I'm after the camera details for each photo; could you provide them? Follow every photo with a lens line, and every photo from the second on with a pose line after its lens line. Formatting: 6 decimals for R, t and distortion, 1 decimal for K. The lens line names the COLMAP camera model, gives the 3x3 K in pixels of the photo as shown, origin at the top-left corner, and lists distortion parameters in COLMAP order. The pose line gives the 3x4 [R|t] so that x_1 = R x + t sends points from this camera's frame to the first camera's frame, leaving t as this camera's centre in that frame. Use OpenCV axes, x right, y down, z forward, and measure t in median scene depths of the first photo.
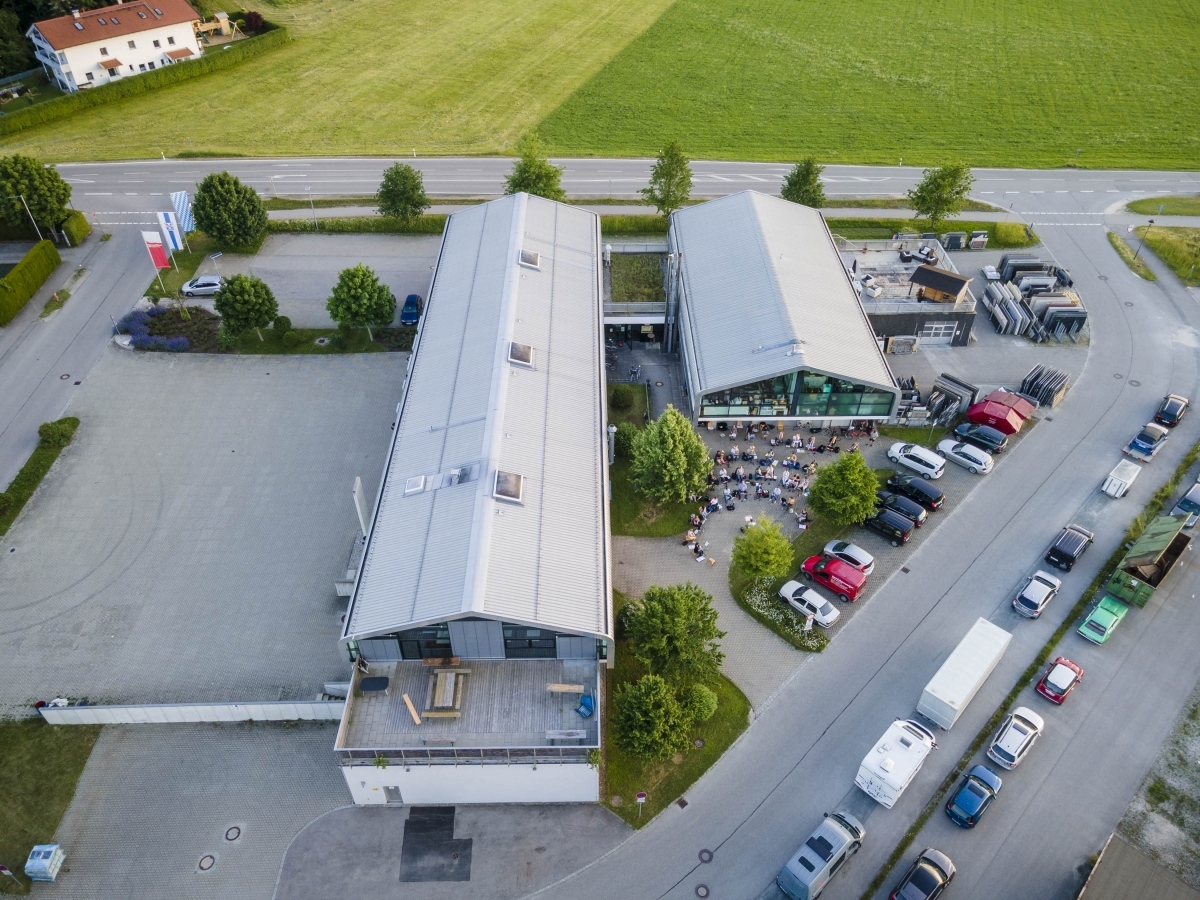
lens RADIAL K [[837.6, 0, 600.5], [0, 837.6, 450.5], [0, 0, 1]] dist [-0.001335, 0.000396]
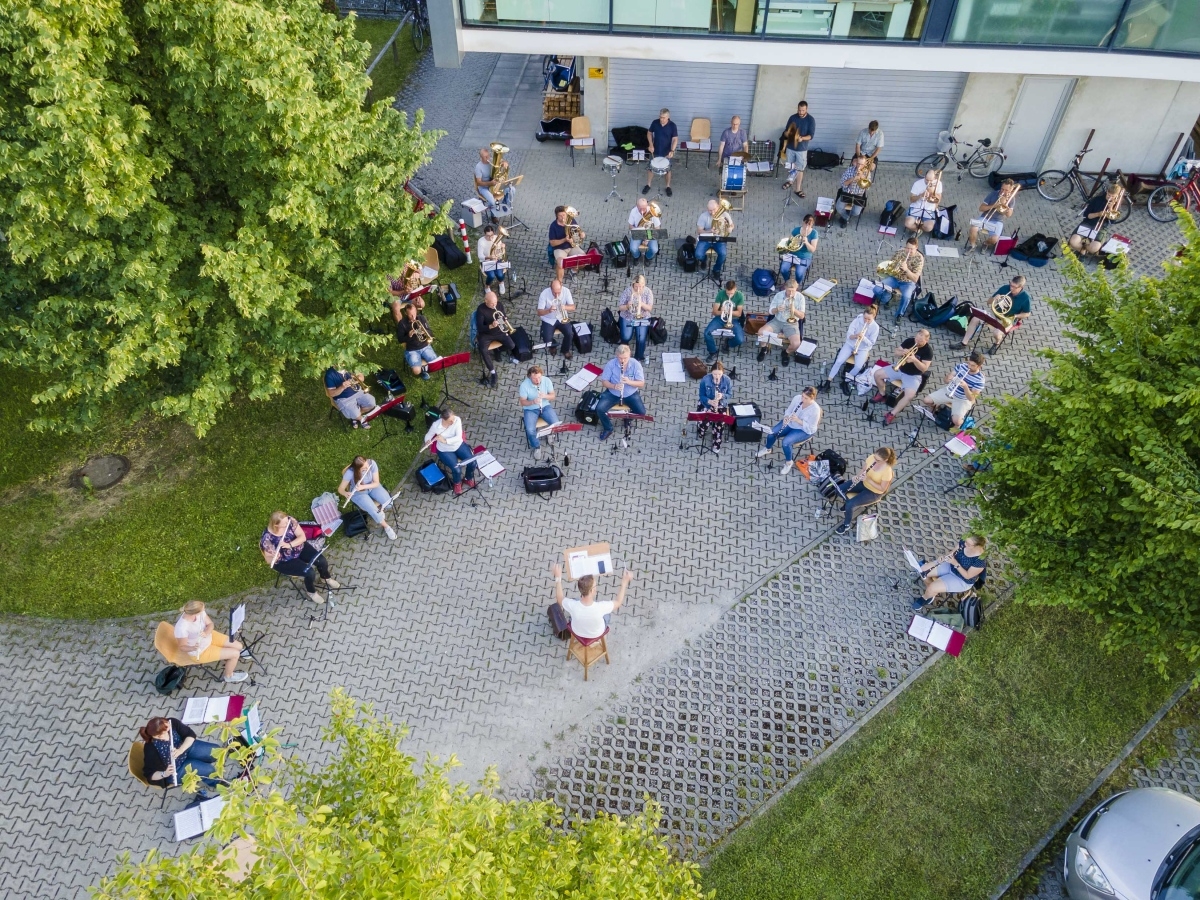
lens RADIAL K [[837.6, 0, 599.4], [0, 837.6, 450.6], [0, 0, 1]] dist [-0.001335, 0.000396]
pose [[0.991659, 0.095089, -0.087007, 0.180374], [-0.085241, 0.990197, 0.110649, 0.039443], [0.096676, -0.102309, 0.990044, 0.798517]]
